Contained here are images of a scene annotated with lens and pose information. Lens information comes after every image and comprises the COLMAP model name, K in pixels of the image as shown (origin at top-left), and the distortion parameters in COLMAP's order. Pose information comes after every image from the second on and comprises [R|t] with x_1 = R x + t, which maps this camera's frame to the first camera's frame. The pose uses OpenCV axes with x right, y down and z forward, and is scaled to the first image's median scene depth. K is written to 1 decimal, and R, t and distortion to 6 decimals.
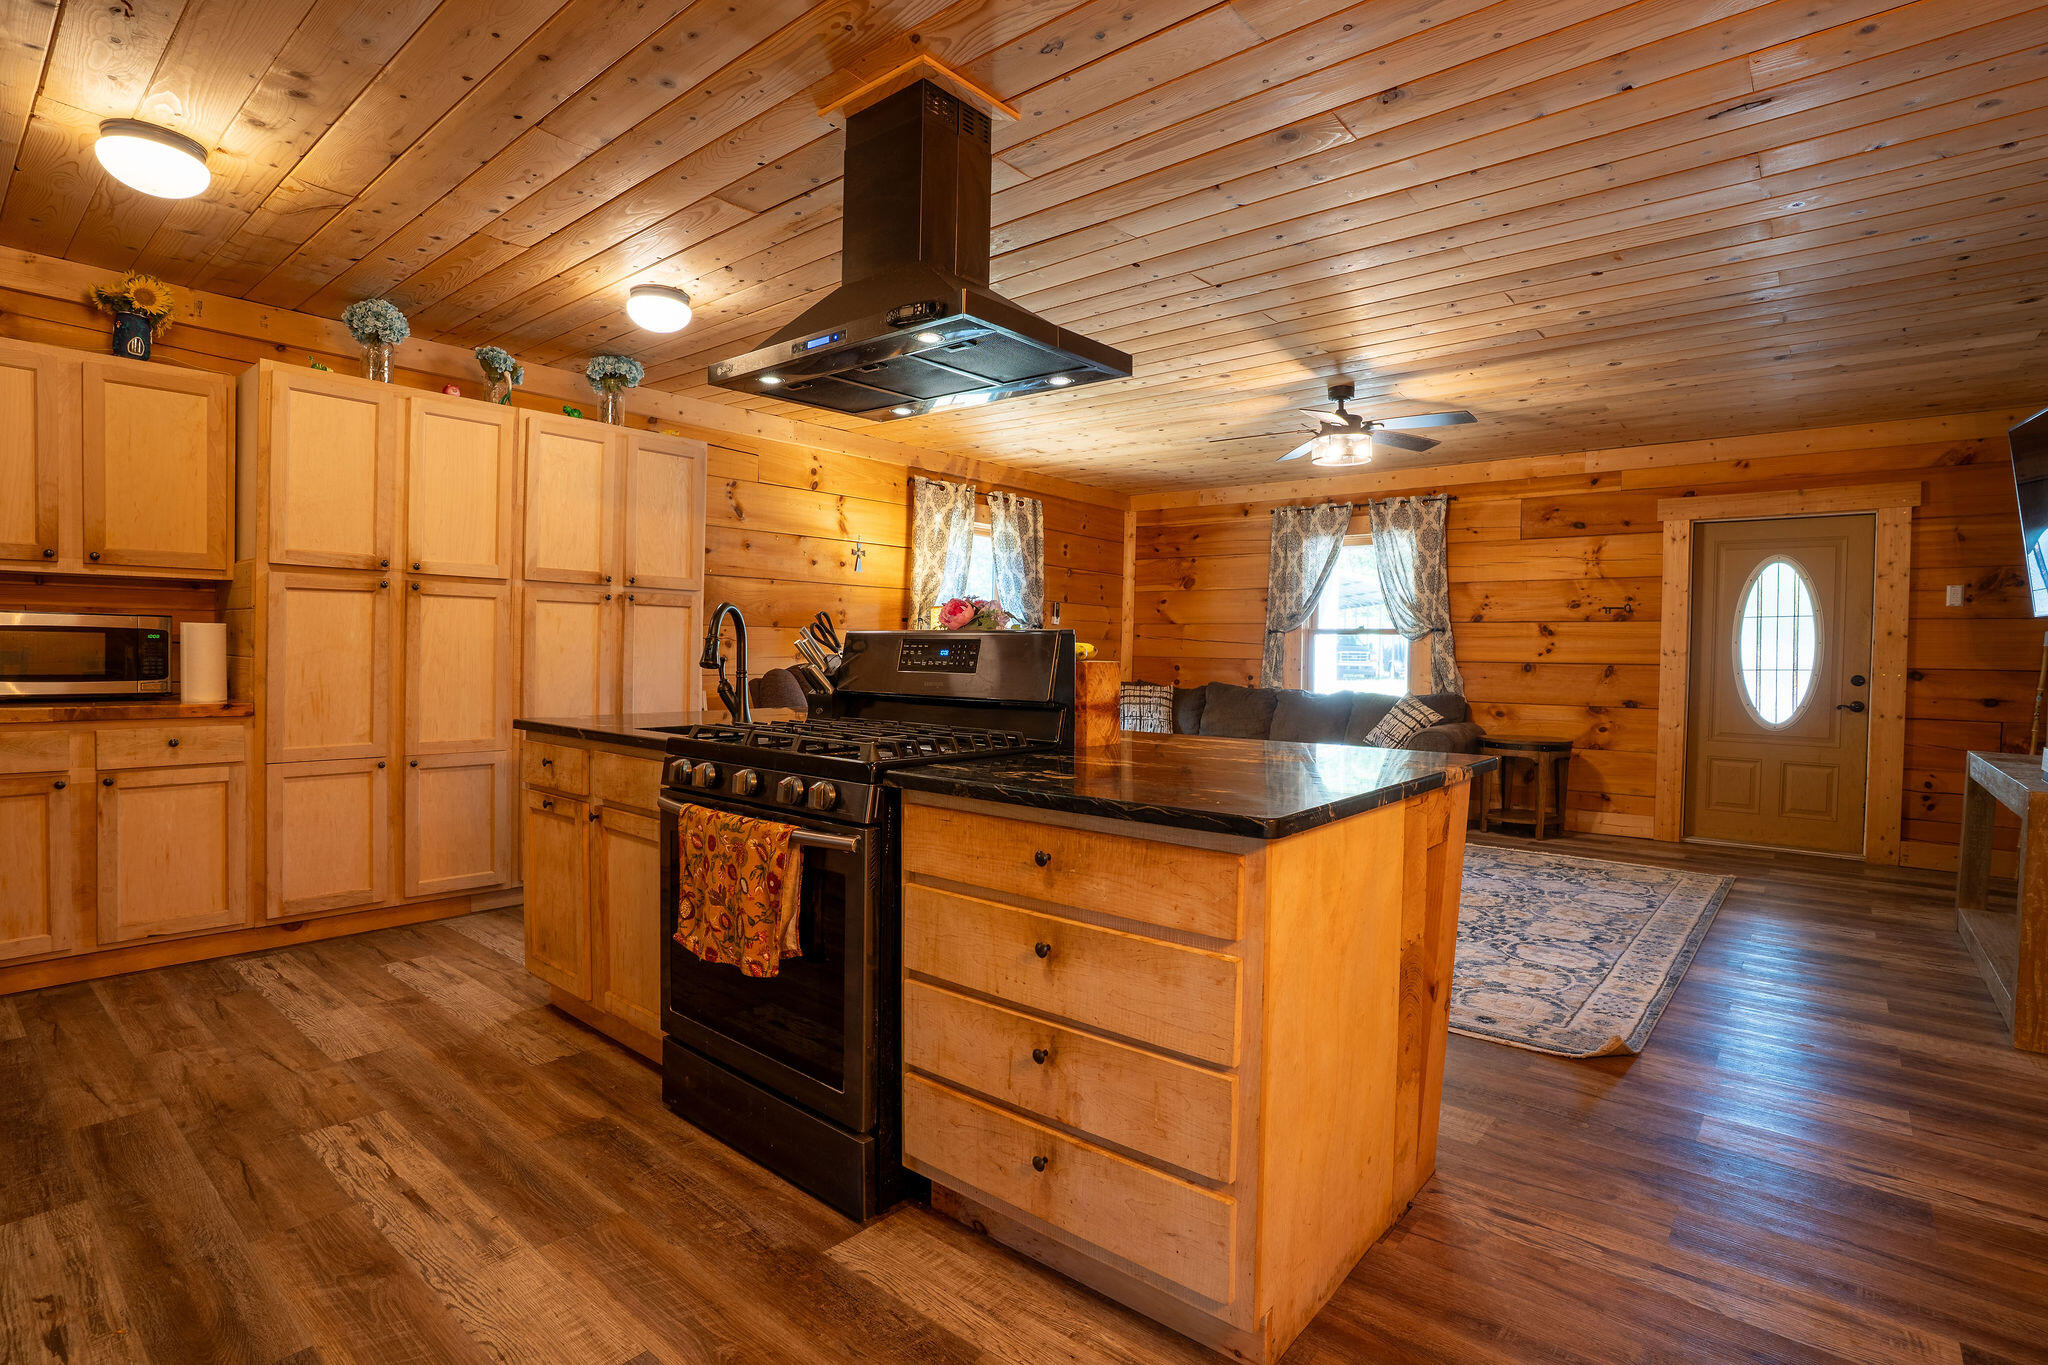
lens RADIAL K [[1009.2, 0, 1011.8], [0, 1009.2, 684.2], [0, 0, 1]] dist [-0.066328, 0.027382]
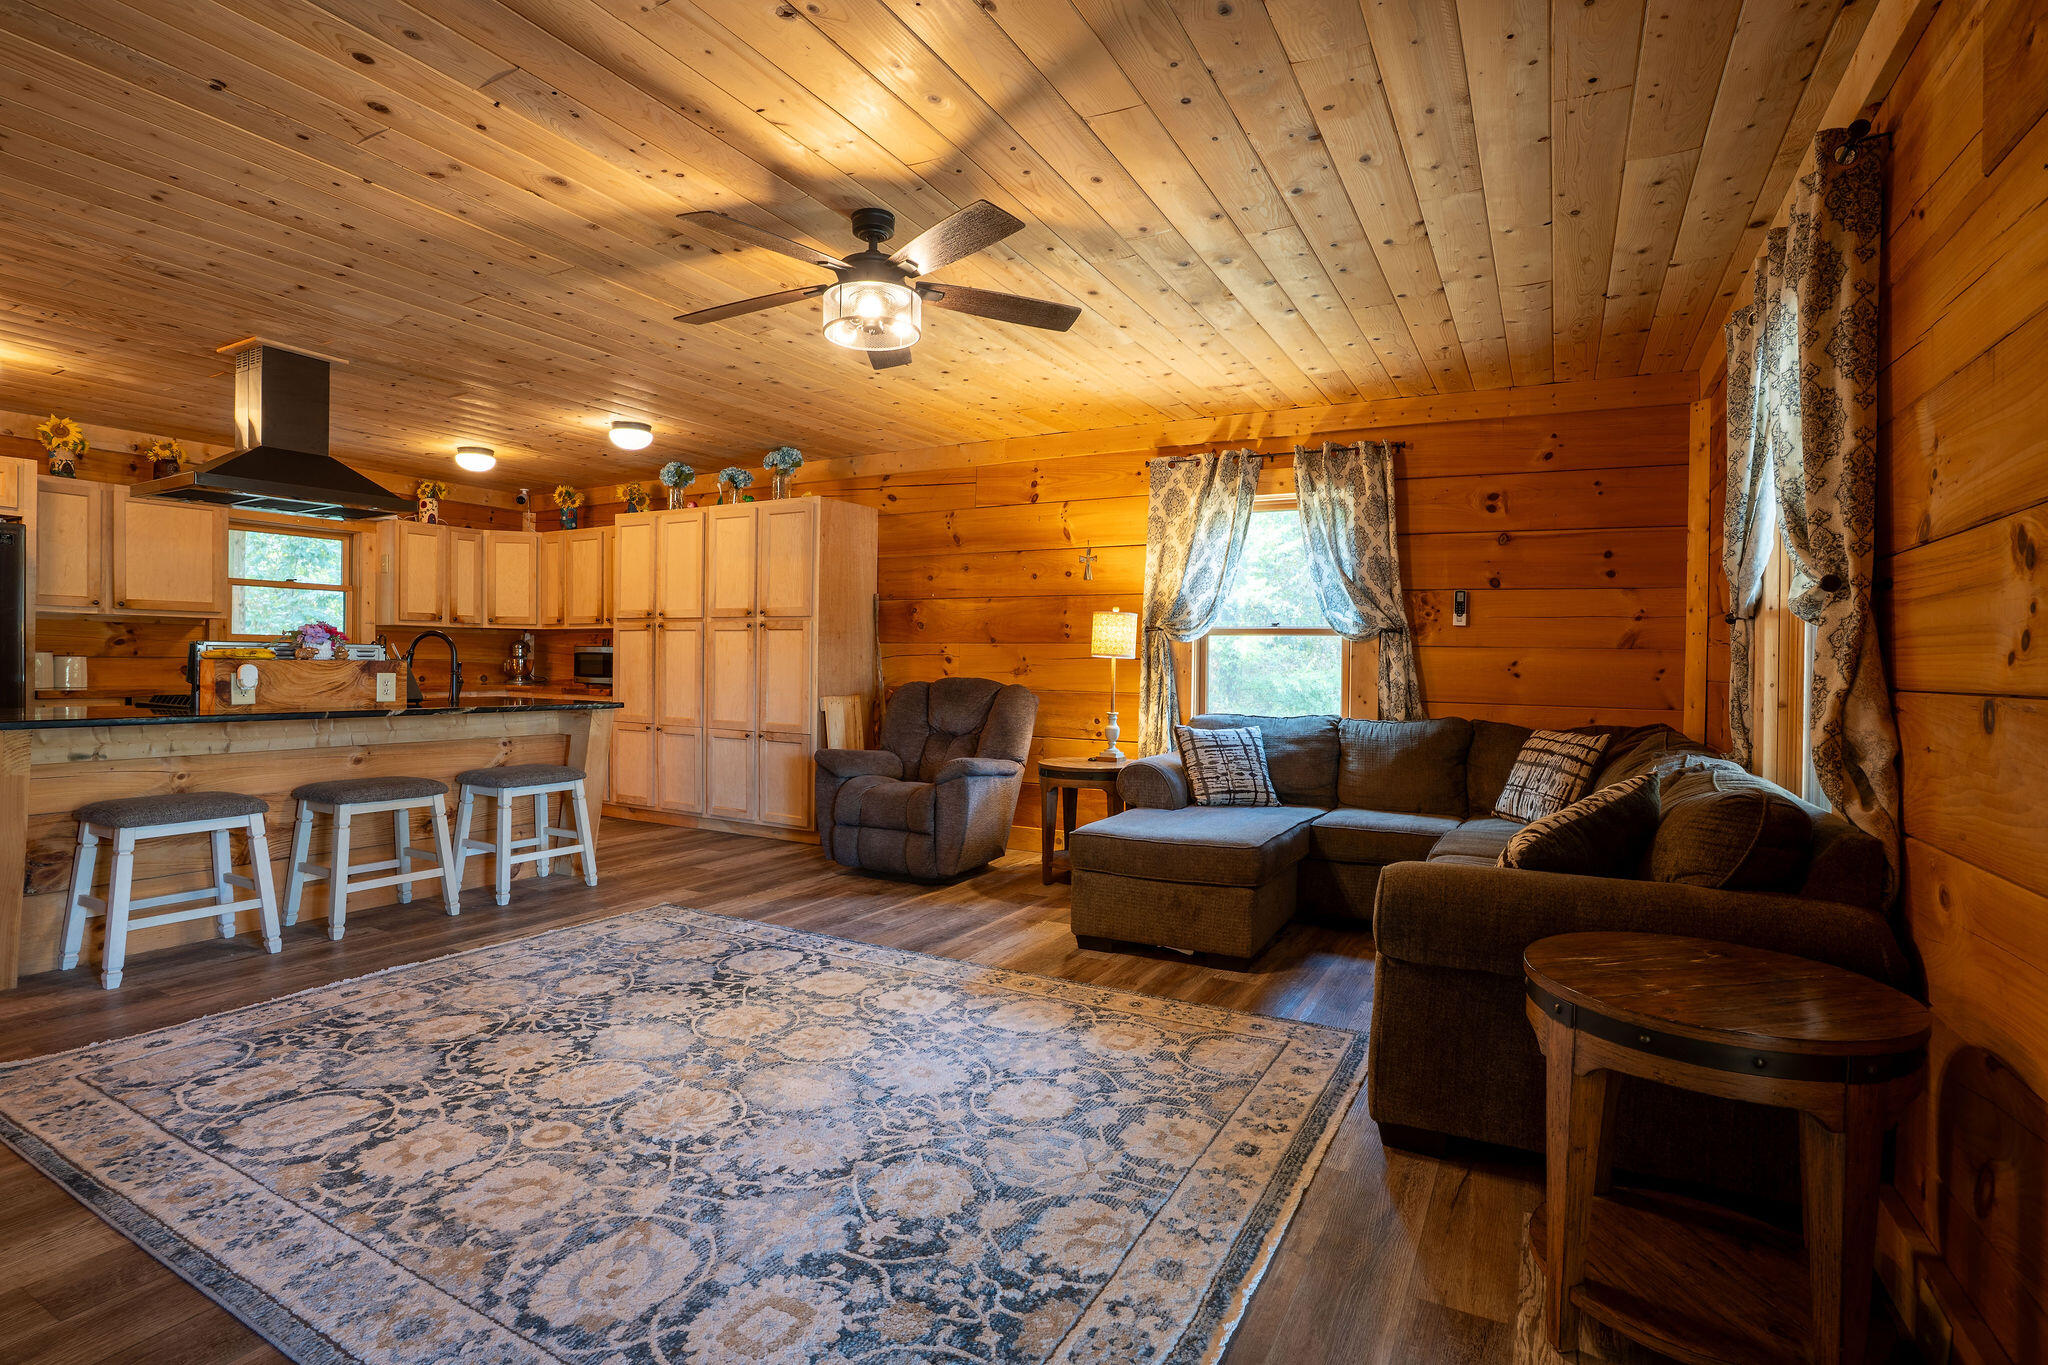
lens RADIAL K [[1009.2, 0, 1029.5], [0, 1009.2, 671.6], [0, 0, 1]] dist [-0.066328, 0.027382]
pose [[0.199611, -0.003549, -0.979869, 0.772531], [-0.042671, 0.999013, -0.012311, -0.015624], [0.978946, 0.044269, 0.199263, 0.808662]]
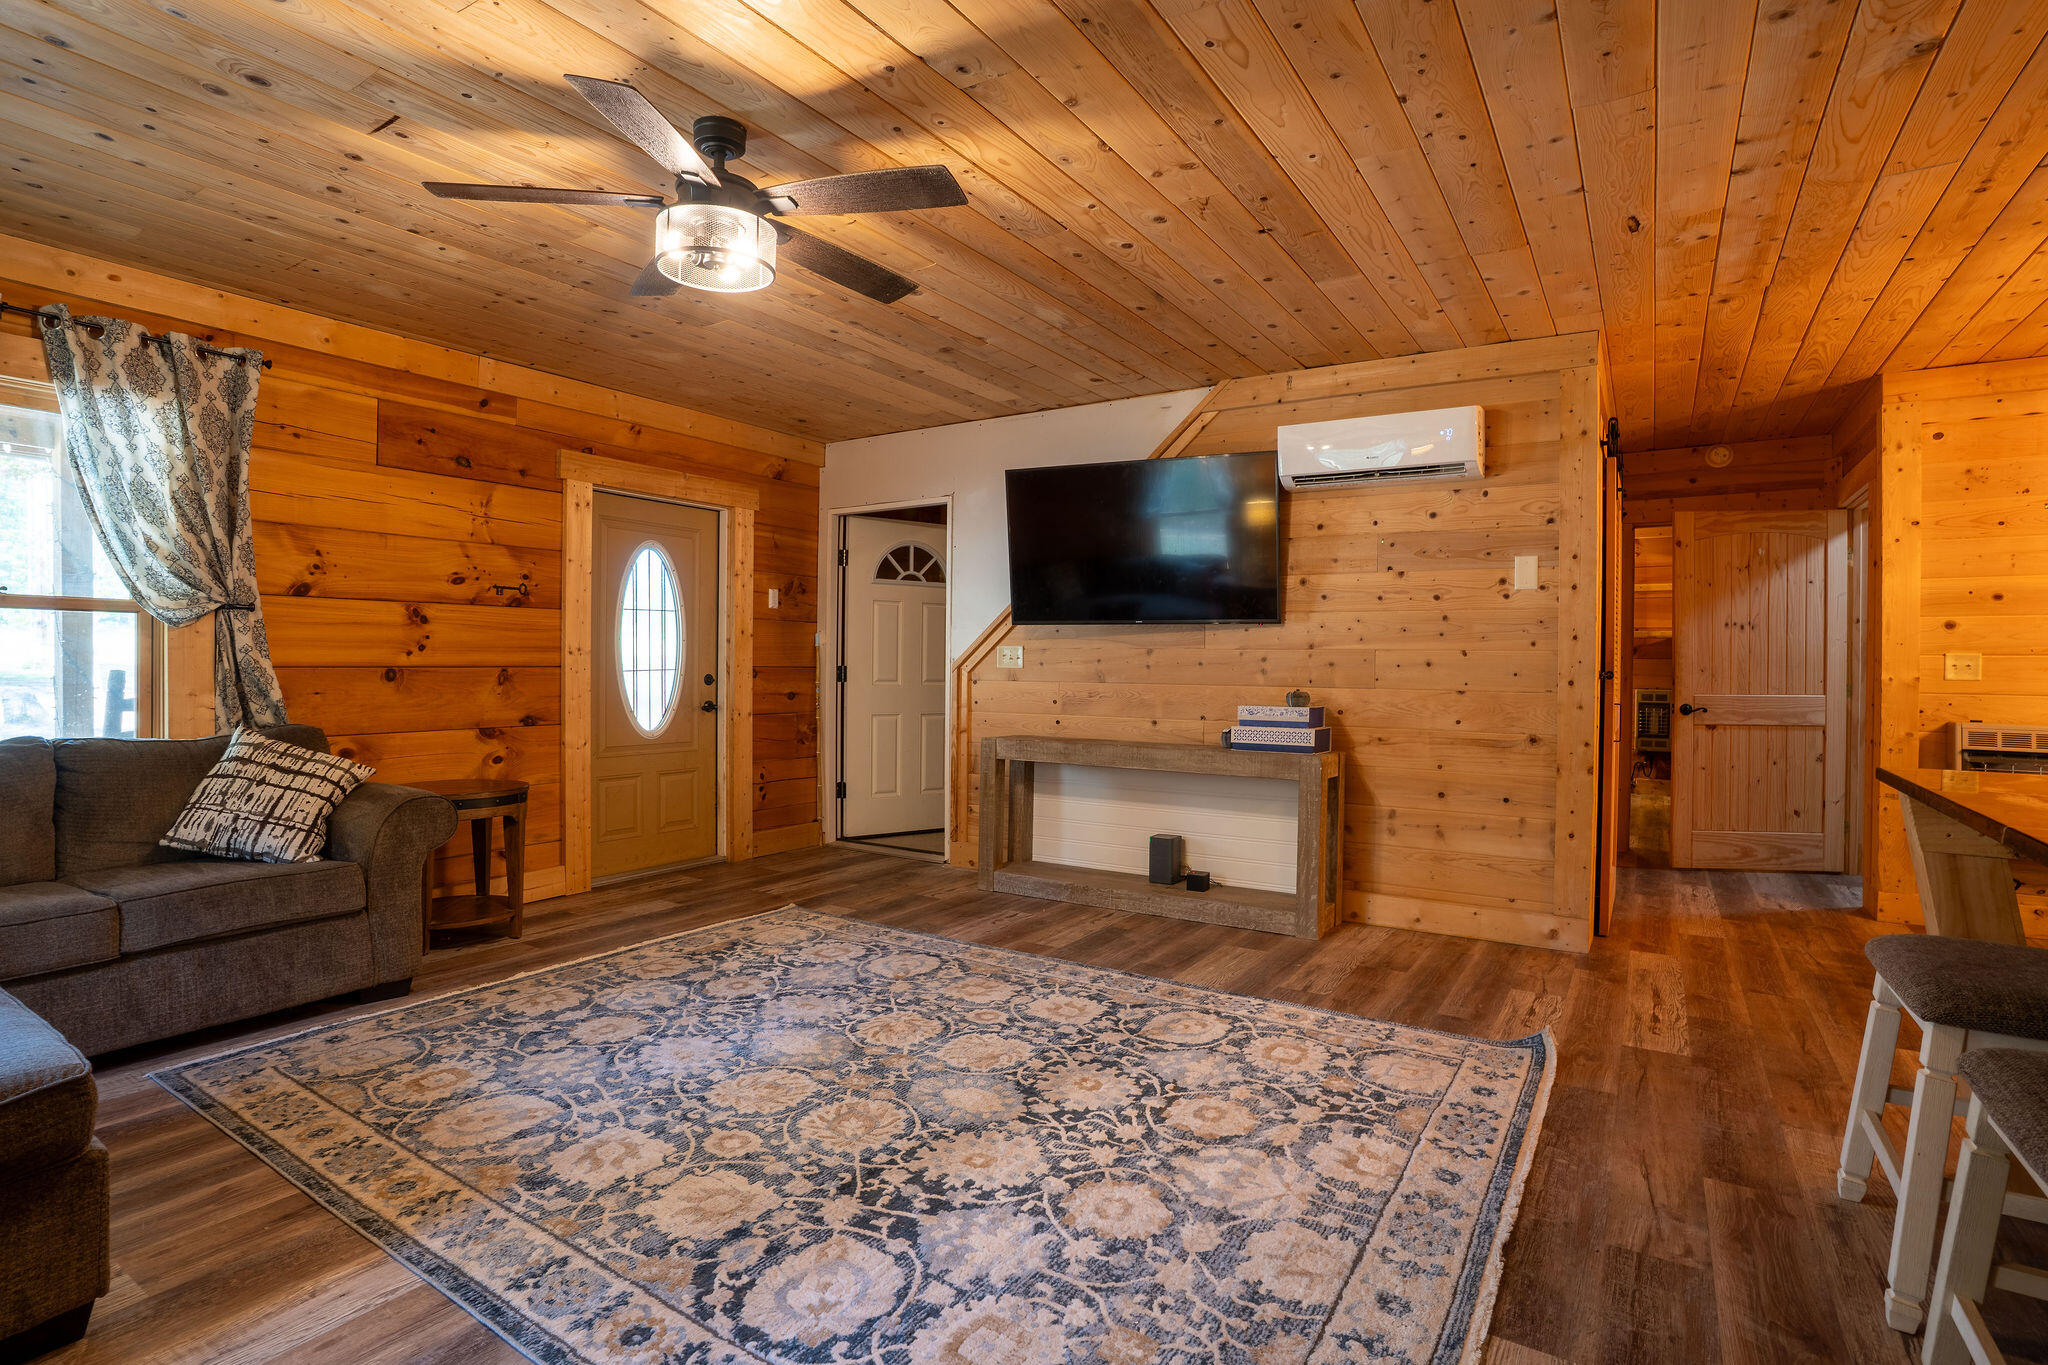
lens RADIAL K [[1009.2, 0, 1011.0], [0, 1009.2, 679.6], [0, 0, 1]] dist [-0.066328, 0.027382]
pose [[-0.111493, -0.028857, 0.993346, -0.153403], [0.023706, 0.999217, 0.031688, -0.025888], [-0.993482, 0.027081, -0.110721, 0.752520]]
